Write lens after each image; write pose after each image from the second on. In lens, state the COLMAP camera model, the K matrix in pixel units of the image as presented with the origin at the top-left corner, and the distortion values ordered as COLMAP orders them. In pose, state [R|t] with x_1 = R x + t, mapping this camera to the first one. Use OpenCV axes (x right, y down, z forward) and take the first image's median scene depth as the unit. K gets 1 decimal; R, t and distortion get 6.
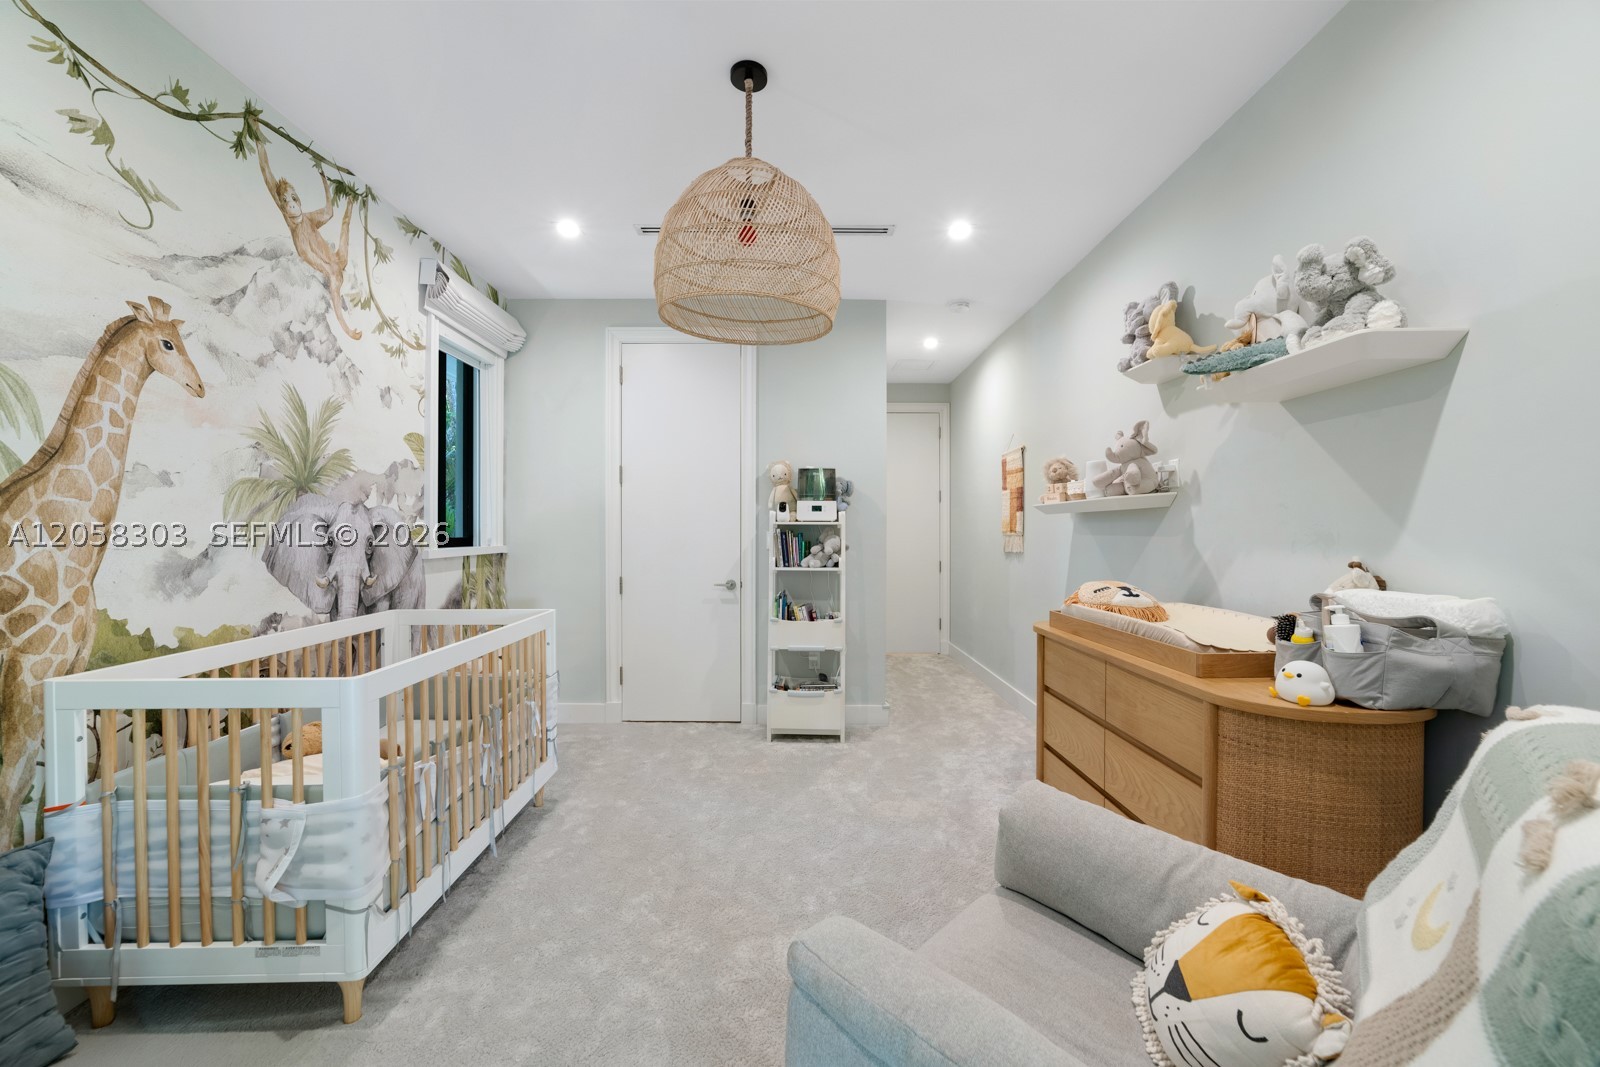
lens RADIAL K [[627.9, 0, 800.3], [0, 627.9, 533.4], [0, 0, 1]] dist [-0.034303, 0.009084]
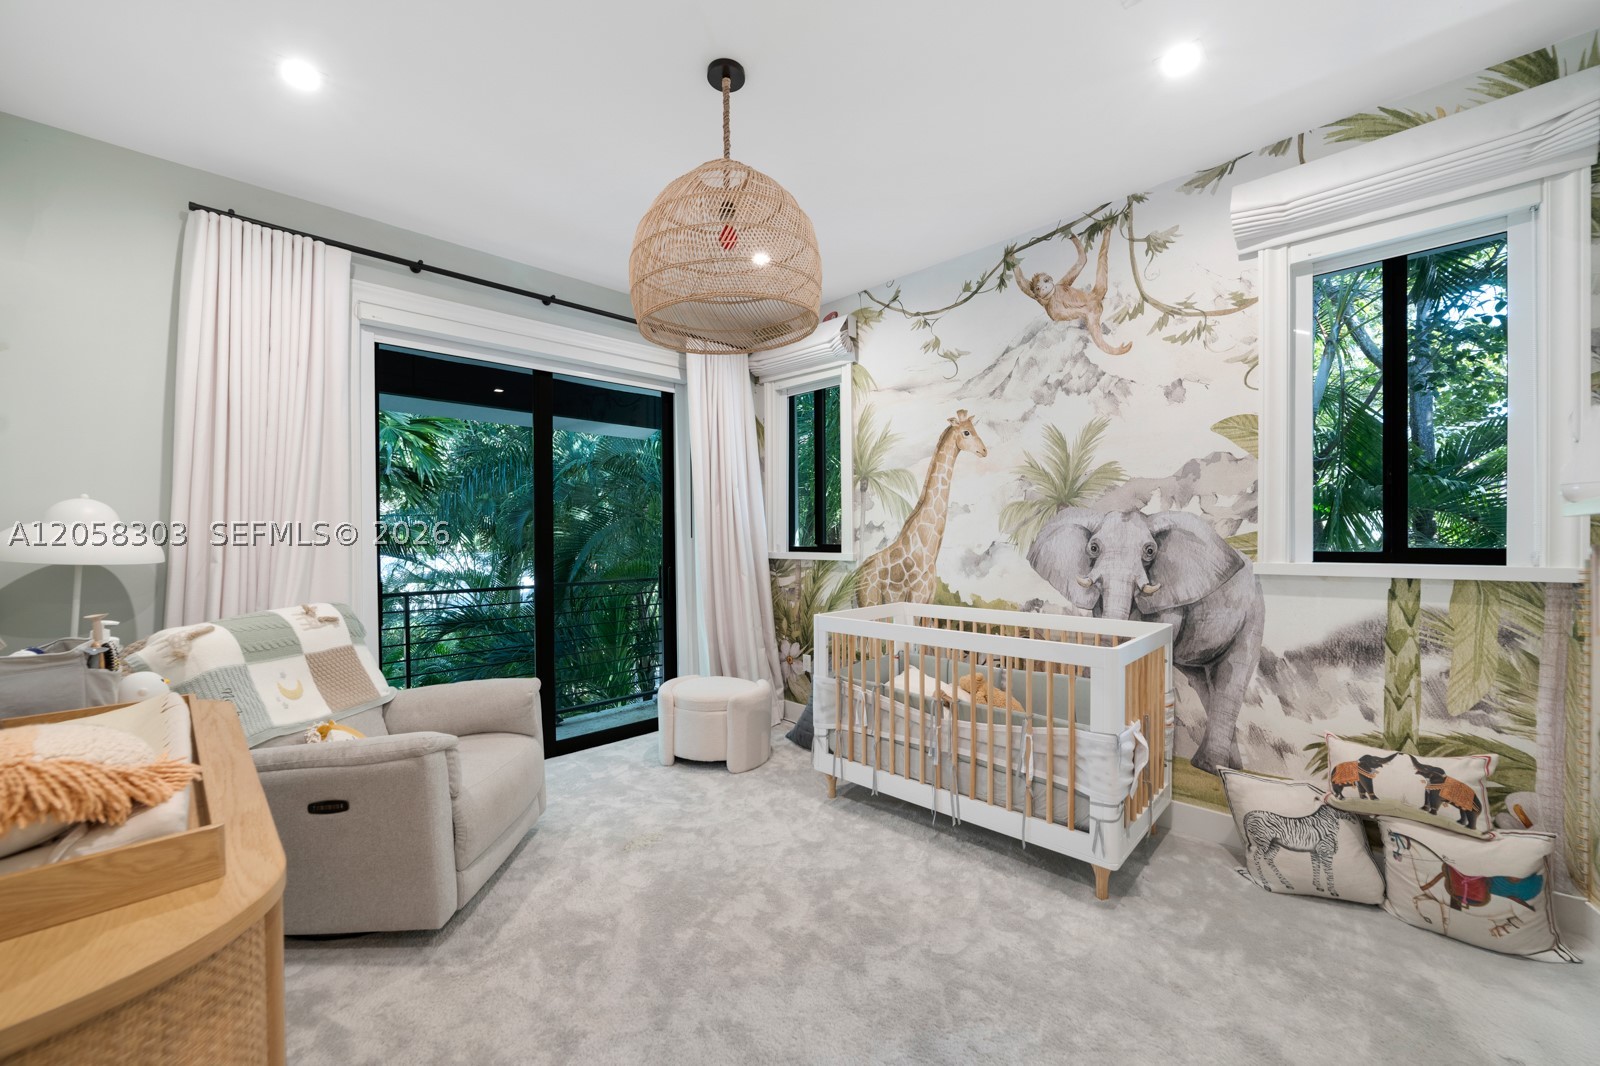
lens RADIAL K [[627.9, 0, 800.3], [0, 627.9, 531.5], [0, 0, 1]] dist [-0.034303, 0.009084]
pose [[-0.721846, 0.006577, -0.692022, 0.464809], [0.008397, 0.999964, 0.000745, -0.023284], [0.692002, -0.005273, -0.721876, 1.605617]]
